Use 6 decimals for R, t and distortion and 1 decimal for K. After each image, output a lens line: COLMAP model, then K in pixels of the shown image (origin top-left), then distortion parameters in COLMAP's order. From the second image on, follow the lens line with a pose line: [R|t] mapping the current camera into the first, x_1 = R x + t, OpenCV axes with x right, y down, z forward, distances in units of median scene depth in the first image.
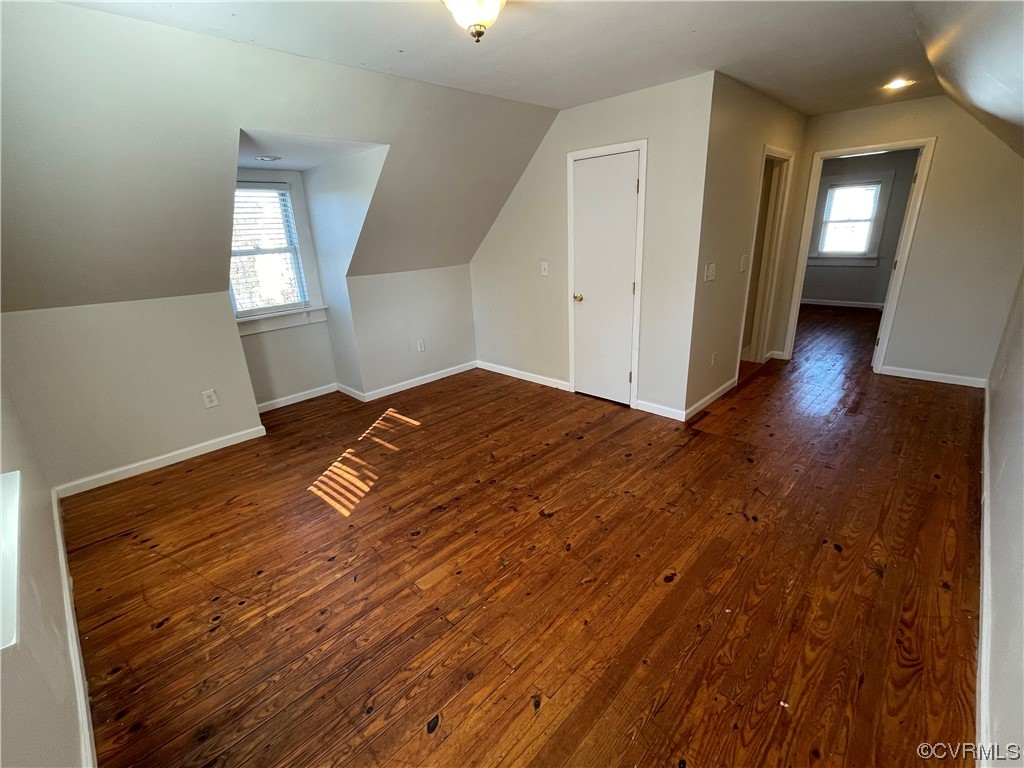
lens RADIAL K [[458.3, 0, 515.2], [0, 458.3, 380.4], [0, 0, 1]] dist [-0.003042, 0.004354]
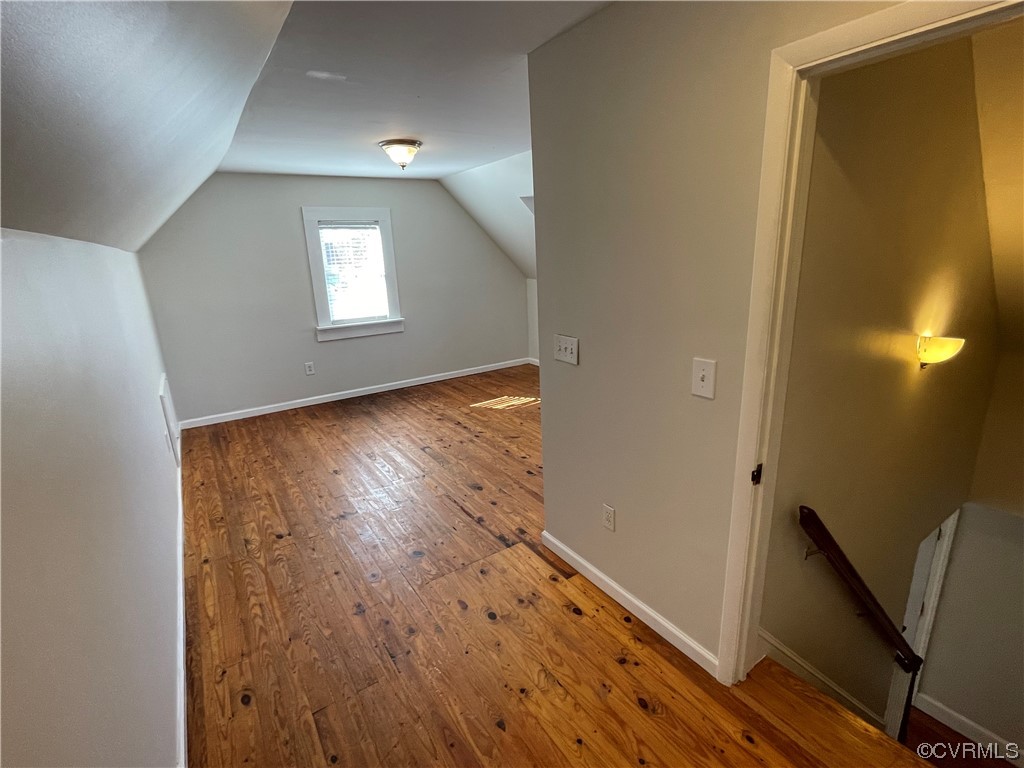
lens RADIAL K [[490.9, 0, 519.2], [0, 490.9, 382.5], [0, 0, 1]] dist [0.000683, 0.000461]
pose [[-0.203017, 0.309225, -0.929066, 1.188040], [-0.267422, 0.895244, 0.356404, -0.464440], [0.941950, 0.320809, -0.099057, 1.137015]]
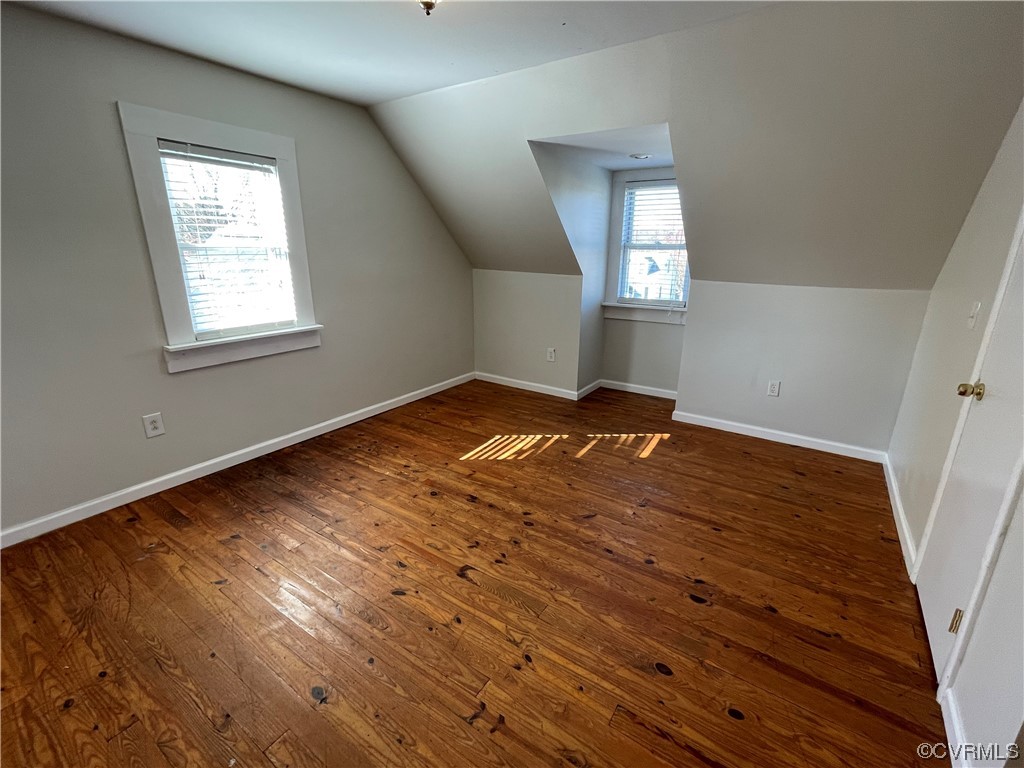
lens RADIAL K [[458.3, 0, 512.8], [0, 458.3, 383.3], [0, 0, 1]] dist [-0.003042, 0.004354]
pose [[0.166029, 0.327507, -0.930147, 0.601400], [-0.325503, 0.908573, 0.261809, -0.209029], [0.930850, 0.259297, 0.257454, 0.643138]]
